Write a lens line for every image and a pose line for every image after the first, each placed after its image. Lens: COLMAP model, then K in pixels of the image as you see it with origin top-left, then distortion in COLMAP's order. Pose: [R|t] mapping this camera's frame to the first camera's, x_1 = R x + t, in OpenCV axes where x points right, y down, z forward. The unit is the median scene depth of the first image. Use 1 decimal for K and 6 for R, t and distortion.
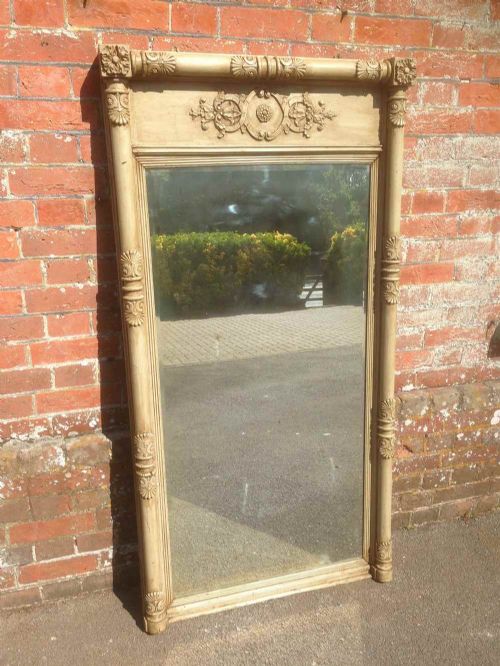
lens RADIAL K [[610.5, 0, 246.5], [0, 610.5, 338.4], [0, 0, 1]] dist [0.009334, 0.000000]
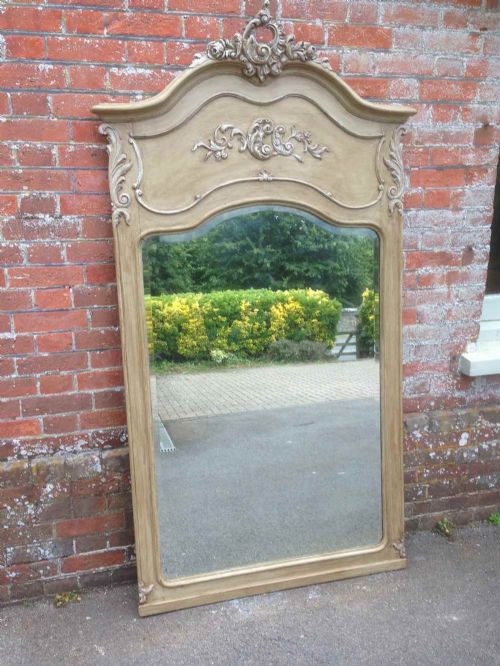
lens RADIAL K [[610.5, 0, 254.9], [0, 610.5, 334.6], [0, 0, 1]] dist [0.009334, 0.000000]
pose [[0.998479, -0.012048, -0.053797, 0.087123], [0.006601, 0.994934, -0.100317, 0.052723], [0.054734, 0.099809, 0.993500, -0.252854]]
